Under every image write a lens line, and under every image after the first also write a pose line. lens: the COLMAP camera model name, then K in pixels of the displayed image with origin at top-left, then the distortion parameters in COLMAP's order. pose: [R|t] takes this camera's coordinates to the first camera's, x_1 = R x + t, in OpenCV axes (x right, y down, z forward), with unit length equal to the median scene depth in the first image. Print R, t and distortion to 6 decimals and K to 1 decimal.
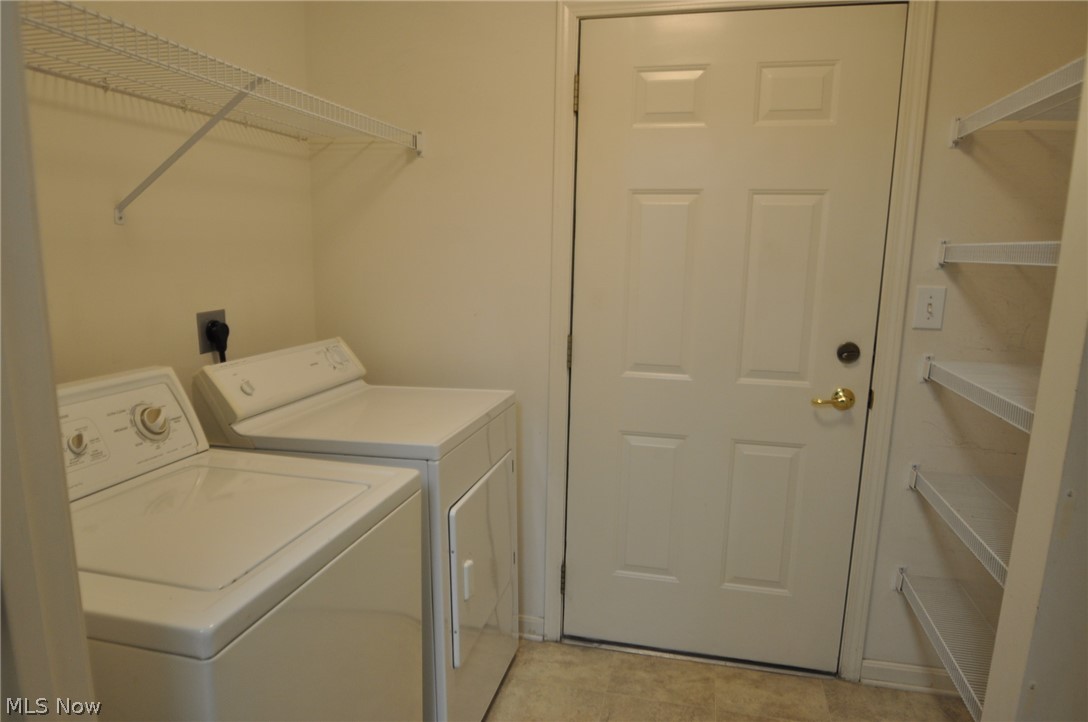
lens RADIAL K [[712.0, 0, 526.3], [0, 712.0, 388.0], [0, 0, 1]] dist [-0.037451, 0.001472]
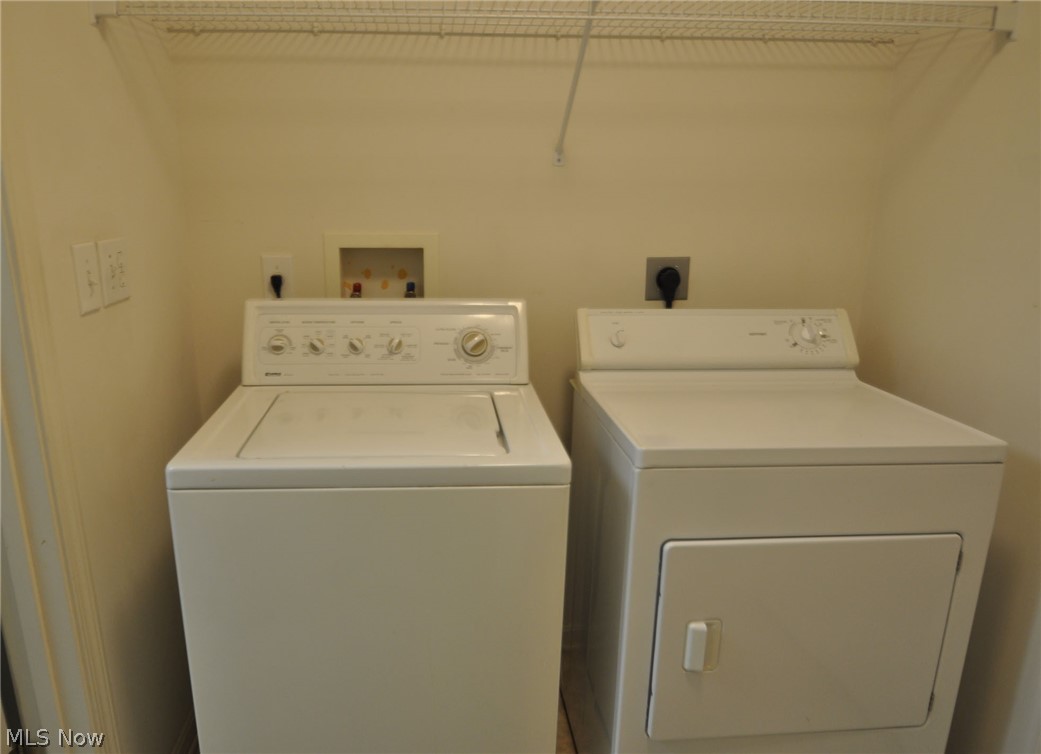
lens RADIAL K [[756.6, 0, 519.1], [0, 756.6, 402.2], [0, 0, 1]] dist [-0.003885, -0.004205]
pose [[0.322960, 0.254005, -0.911690, 0.474402], [-0.184447, 0.961732, 0.202608, -0.093019], [0.928265, 0.102725, 0.357451, 0.483915]]
